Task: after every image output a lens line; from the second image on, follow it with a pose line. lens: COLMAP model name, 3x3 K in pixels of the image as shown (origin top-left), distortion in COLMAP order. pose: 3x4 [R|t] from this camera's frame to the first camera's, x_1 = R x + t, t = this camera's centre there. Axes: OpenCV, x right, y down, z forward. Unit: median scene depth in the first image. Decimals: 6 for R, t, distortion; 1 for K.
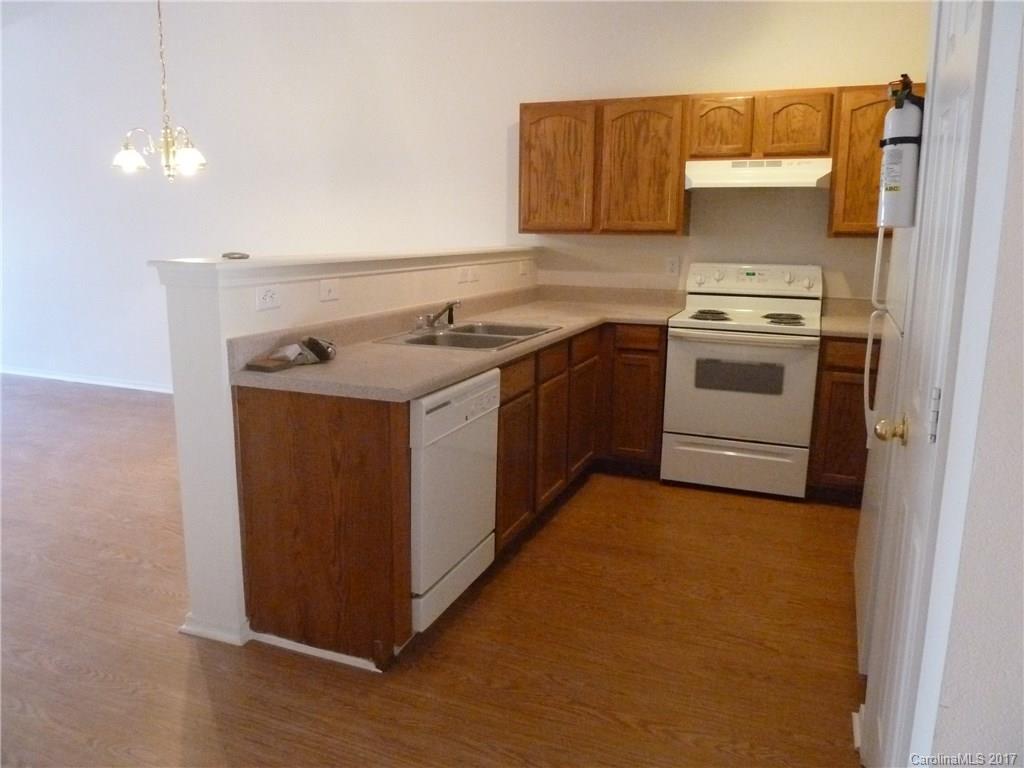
lens RADIAL K [[762.2, 0, 504.0], [0, 762.2, 380.4], [0, 0, 1]] dist [-0.030563, -0.000994]
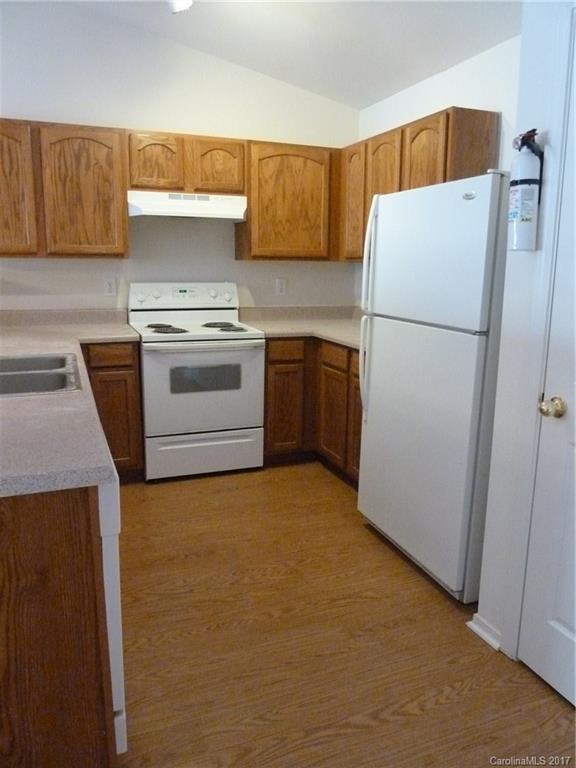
lens RADIAL K [[571.6, 0, 289.2], [0, 571.6, 384.7], [0, 0, 1]] dist [-0.030563, -0.000994]
pose [[0.711213, -0.145367, 0.687782, -0.203383], [0.127755, 0.988821, 0.076886, -0.045718], [-0.691271, 0.033185, 0.721834, 0.262279]]
